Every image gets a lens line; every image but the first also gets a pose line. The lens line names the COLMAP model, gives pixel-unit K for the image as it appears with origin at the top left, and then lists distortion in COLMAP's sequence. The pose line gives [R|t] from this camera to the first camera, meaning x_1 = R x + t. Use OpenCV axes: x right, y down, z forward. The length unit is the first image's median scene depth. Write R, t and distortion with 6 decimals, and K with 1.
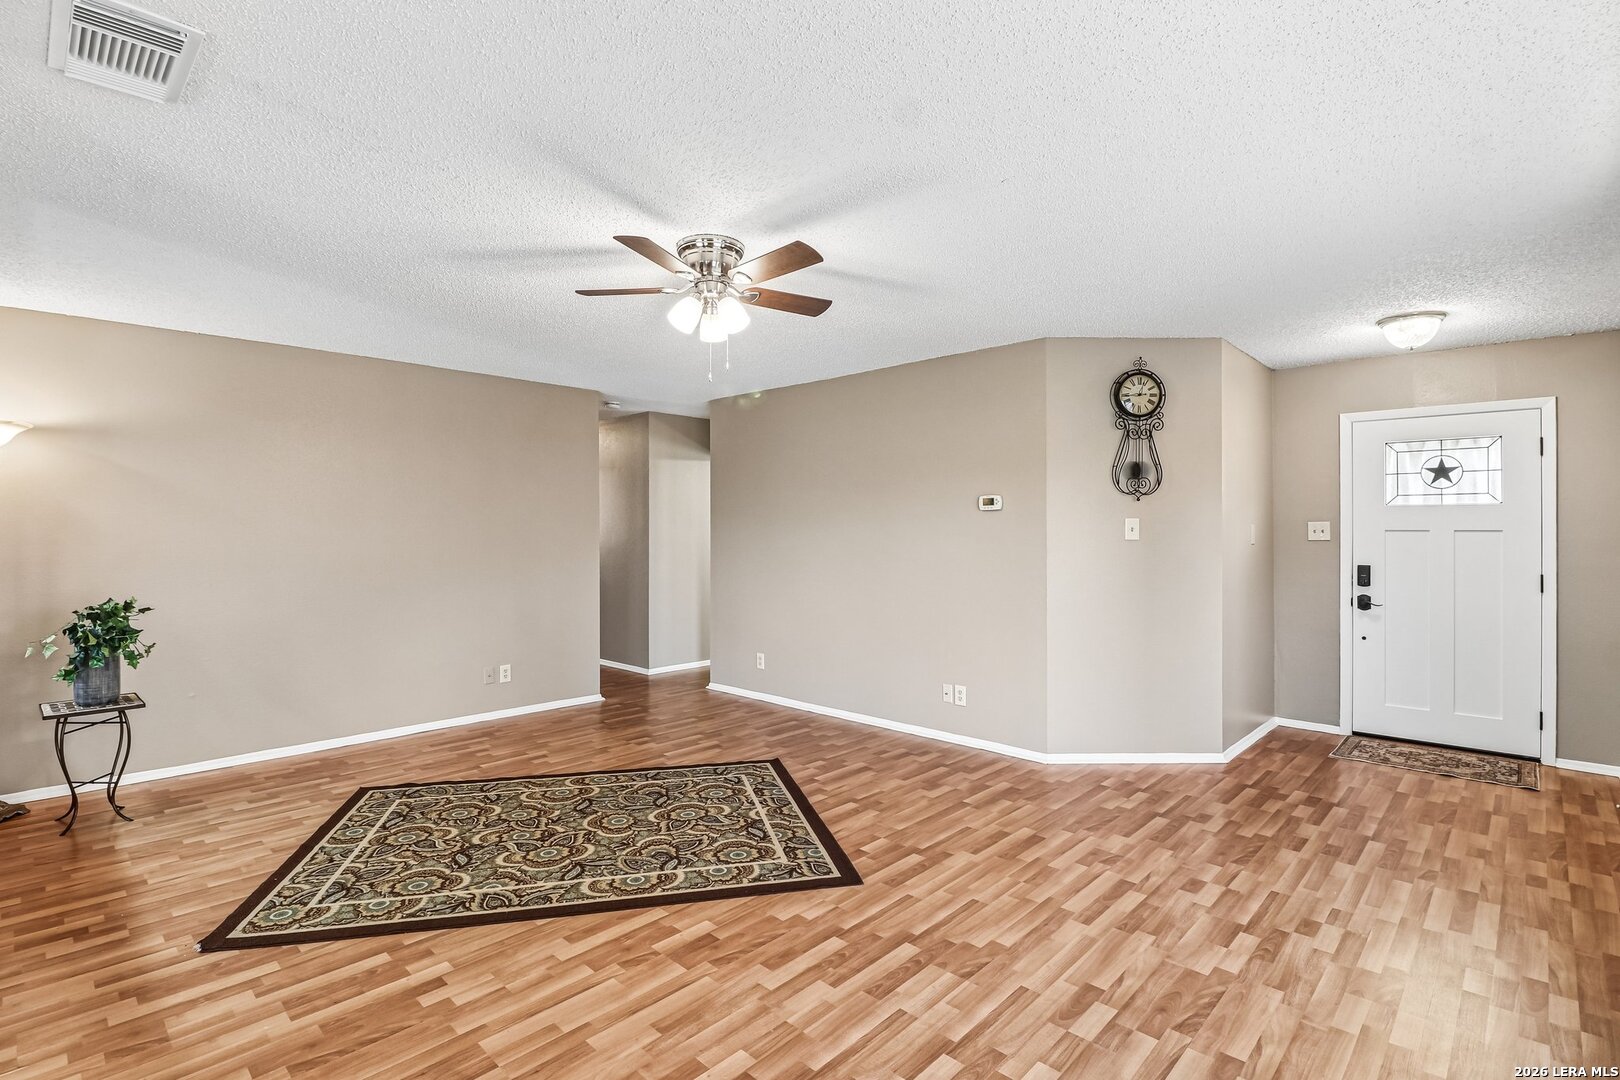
lens RADIAL K [[772.9, 0, 803.6], [0, 772.9, 518.1], [0, 0, 1]] dist [-0.002581, -0.011534]
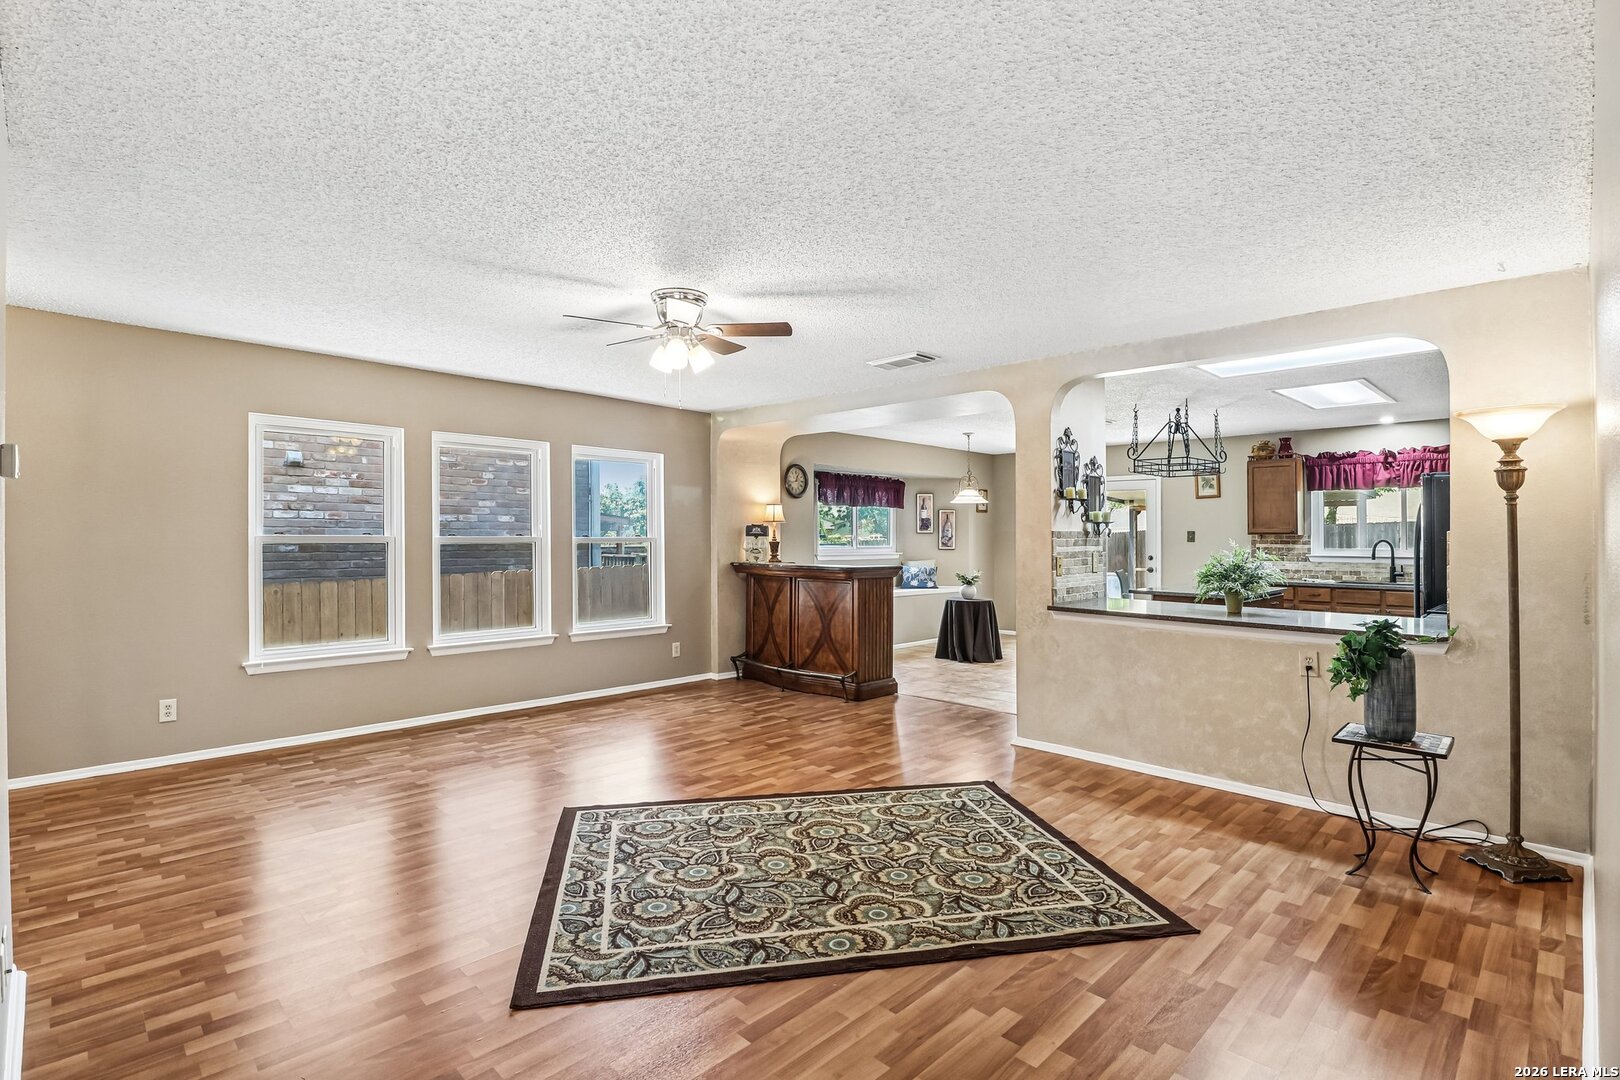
lens RADIAL K [[772.9, 0, 798.2], [0, 772.9, 530.9], [0, 0, 1]] dist [-0.002581, -0.011534]
pose [[-0.999583, -0.001067, 0.028855, -0.288323], [-0.001537, 0.999867, -0.016266, 0.026173], [-0.028834, -0.016303, -0.999451, 1.880932]]
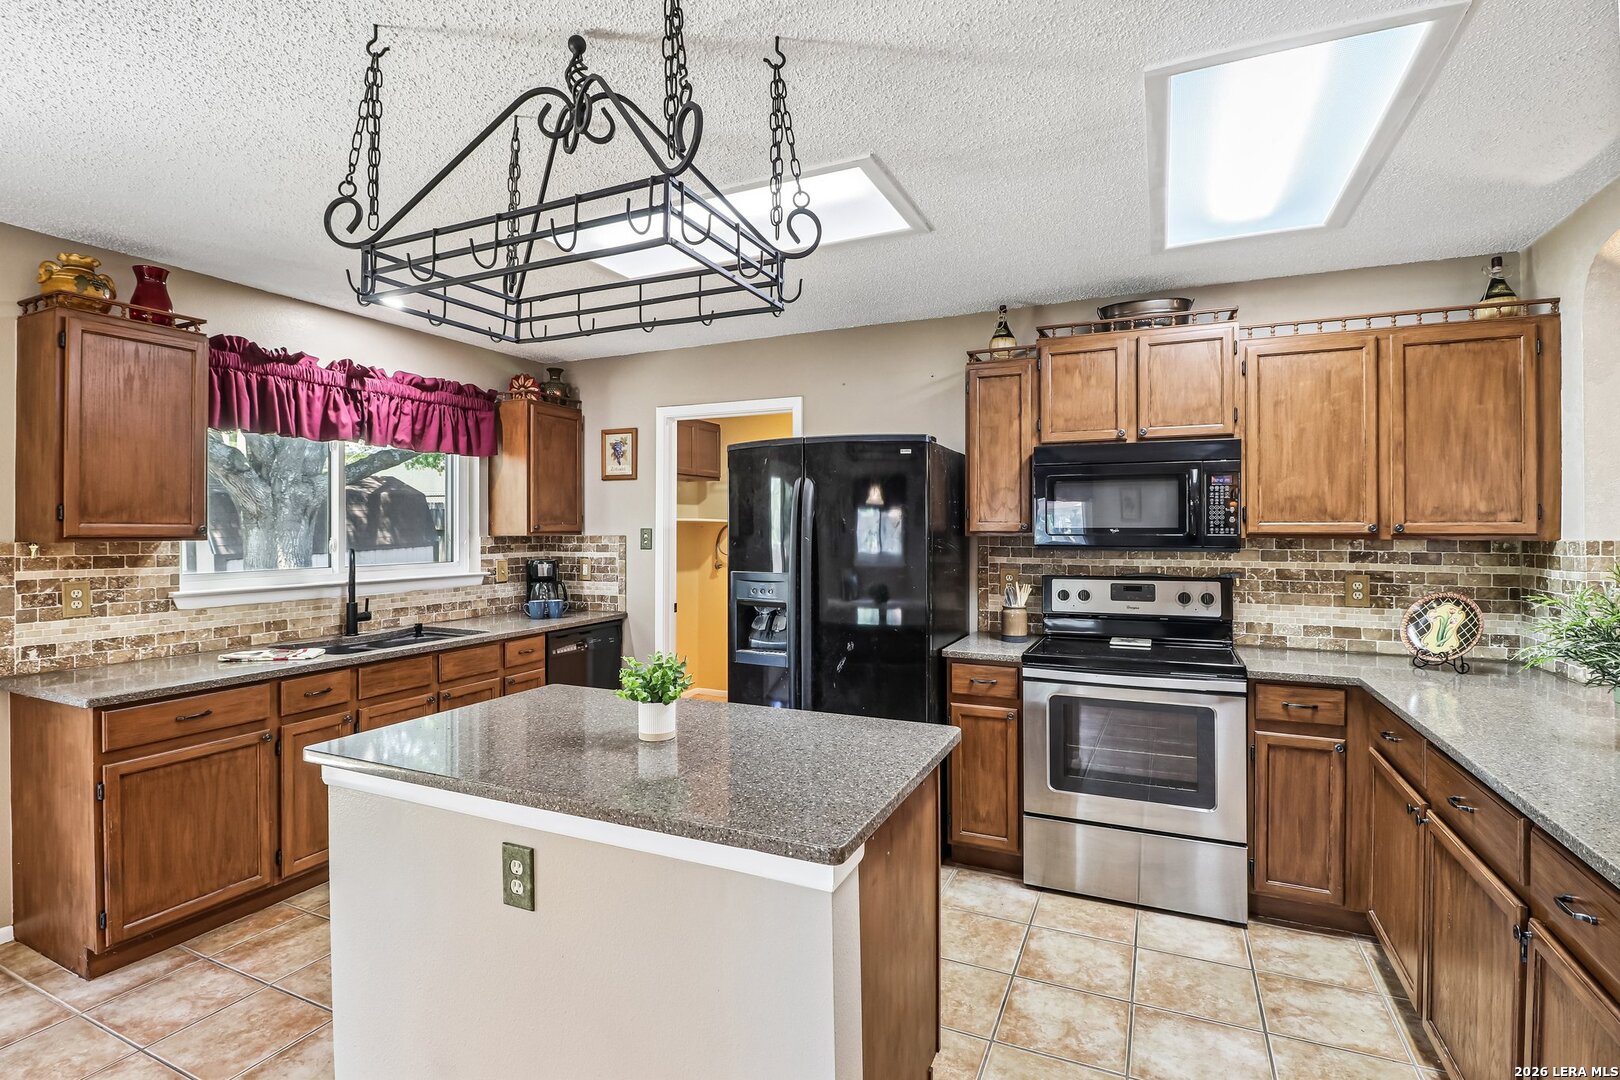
lens RADIAL K [[772.9, 0, 797.3], [0, 772.9, 525.5], [0, 0, 1]] dist [-0.002581, -0.011534]
pose [[0.319524, -0.001877, -0.947576, -0.674141], [0.010663, 0.999942, 0.001615, -0.011520], [0.947518, -0.010620, 0.319525, -0.026999]]
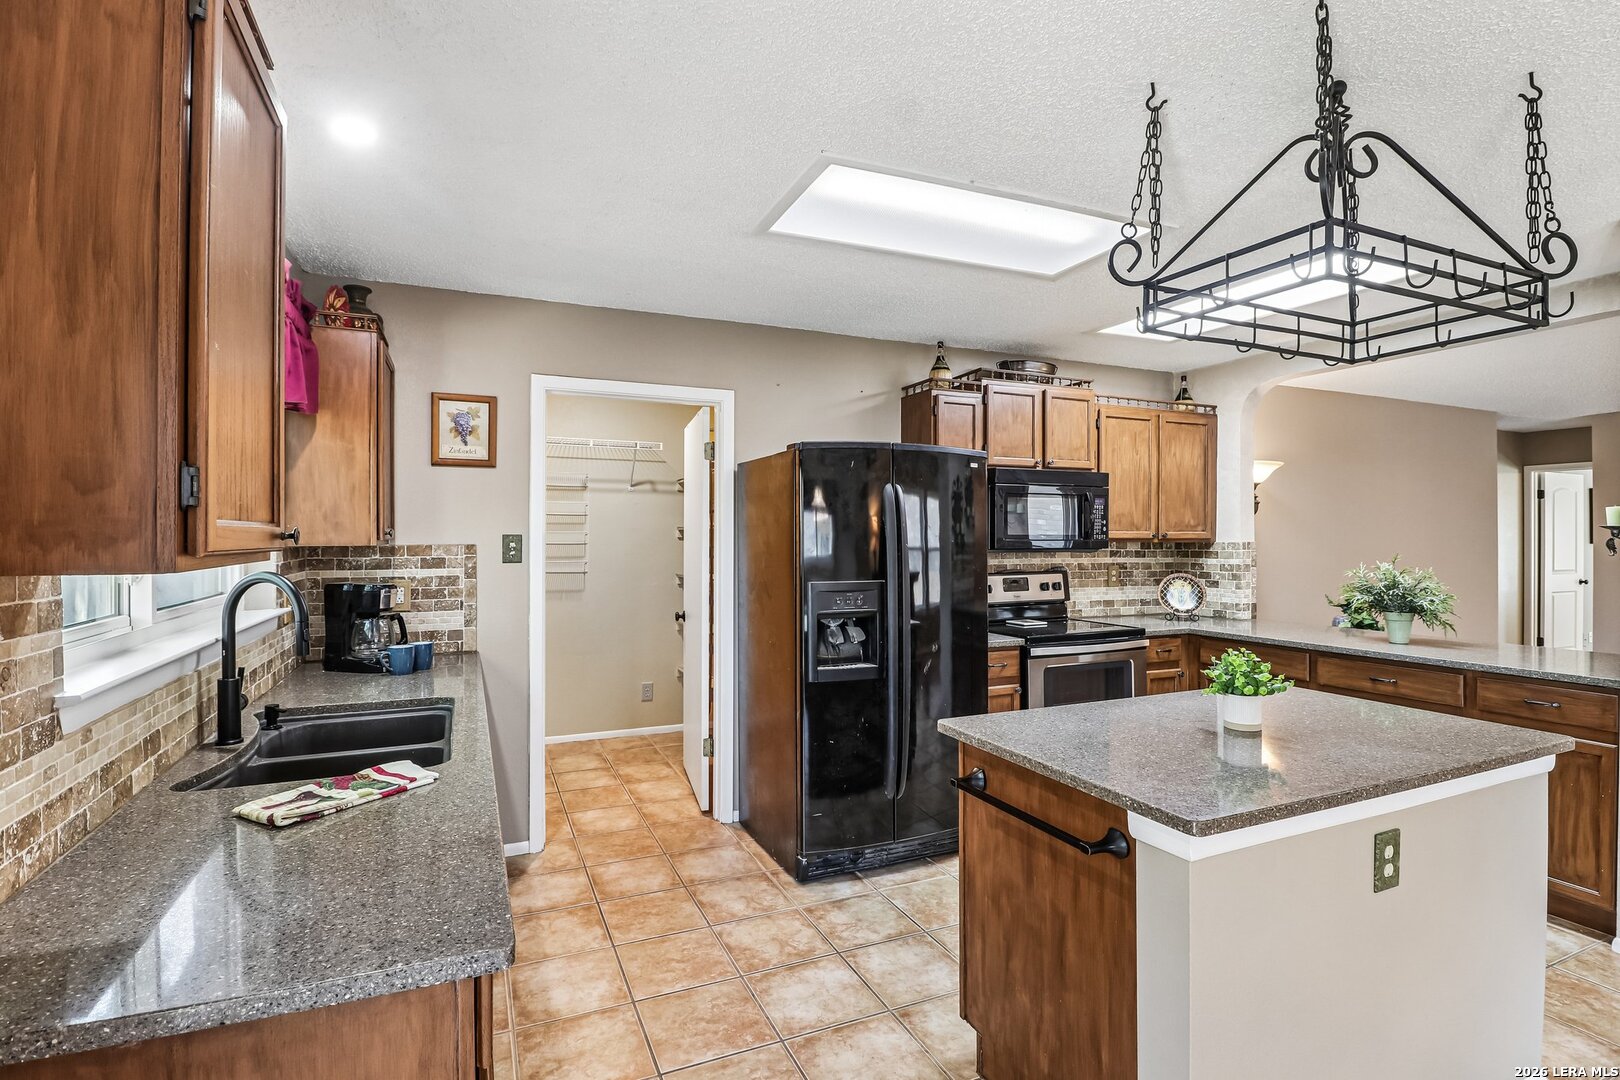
lens RADIAL K [[772.9, 0, 796.7], [0, 772.9, 532.8], [0, 0, 1]] dist [-0.002581, -0.011534]
pose [[0.920956, 0.001288, -0.389664, -1.281546], [0.002149, 0.999963, 0.008385, -0.016857], [0.389660, -0.008559, 0.920919, -0.598502]]
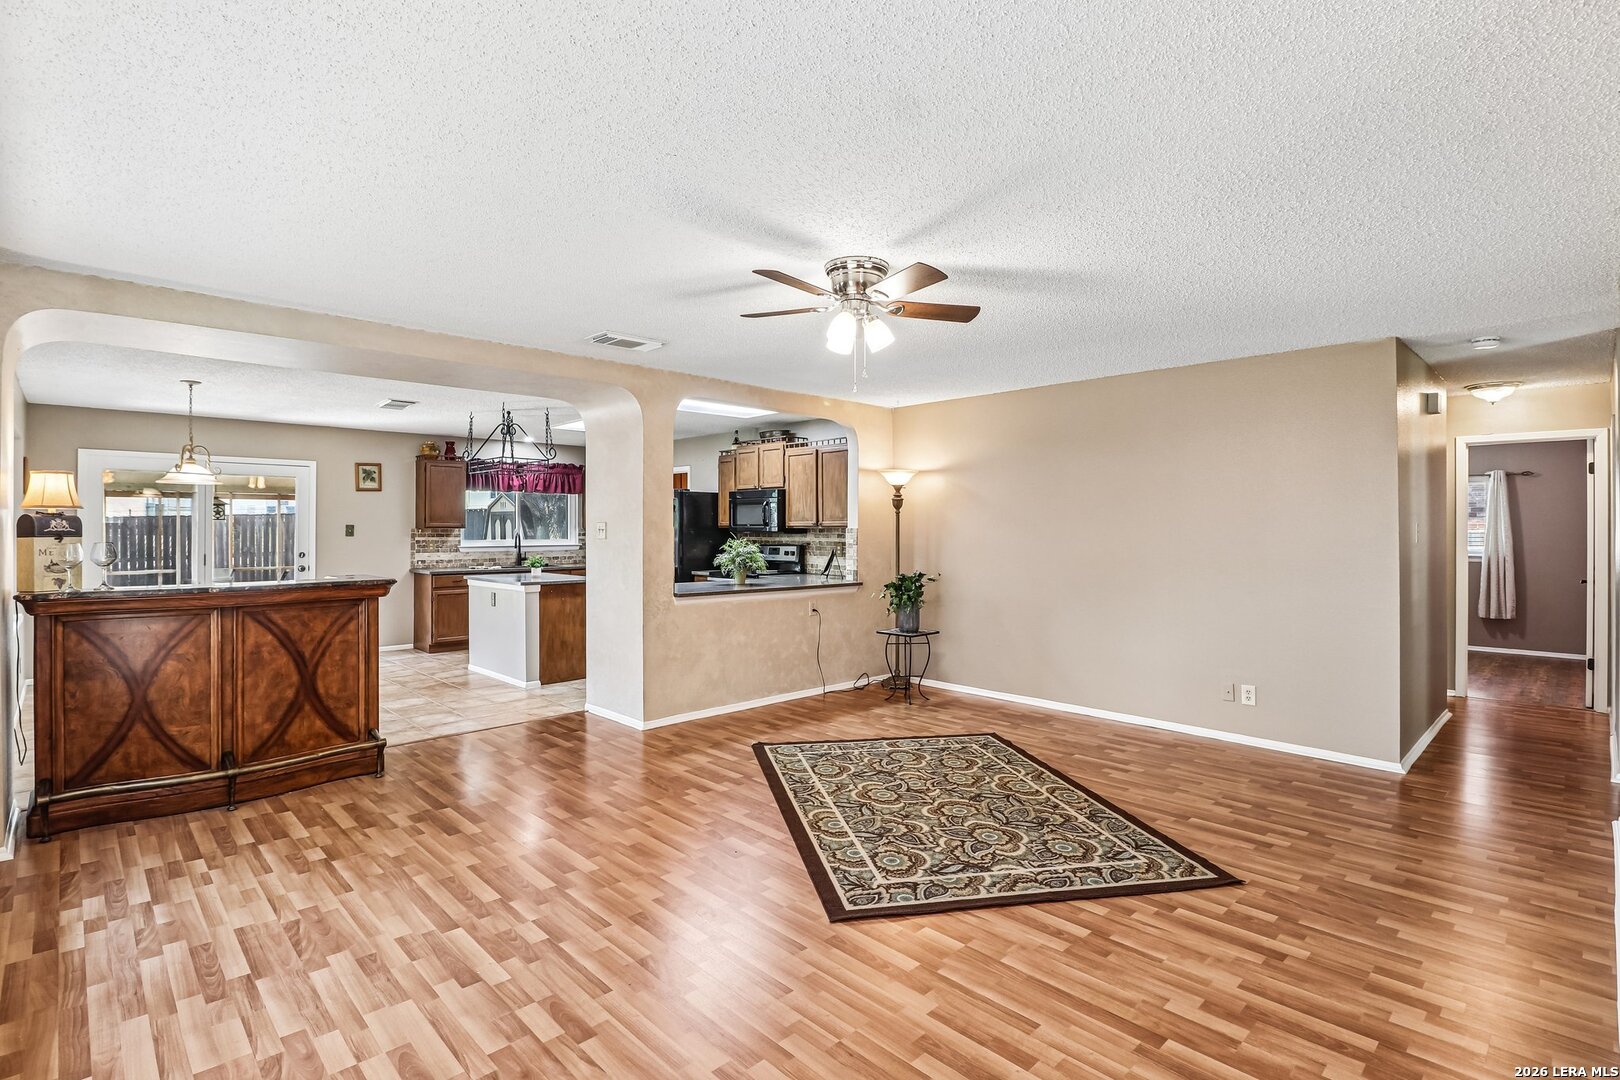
lens RADIAL K [[772.9, 0, 788.8], [0, 772.9, 523.9], [0, 0, 1]] dist [-0.002581, -0.011534]
pose [[-0.052237, -0.003031, -0.998630, 0.815419], [0.011312, 0.999929, -0.003626, 0.005197], [0.998571, -0.011486, -0.052199, 0.825950]]
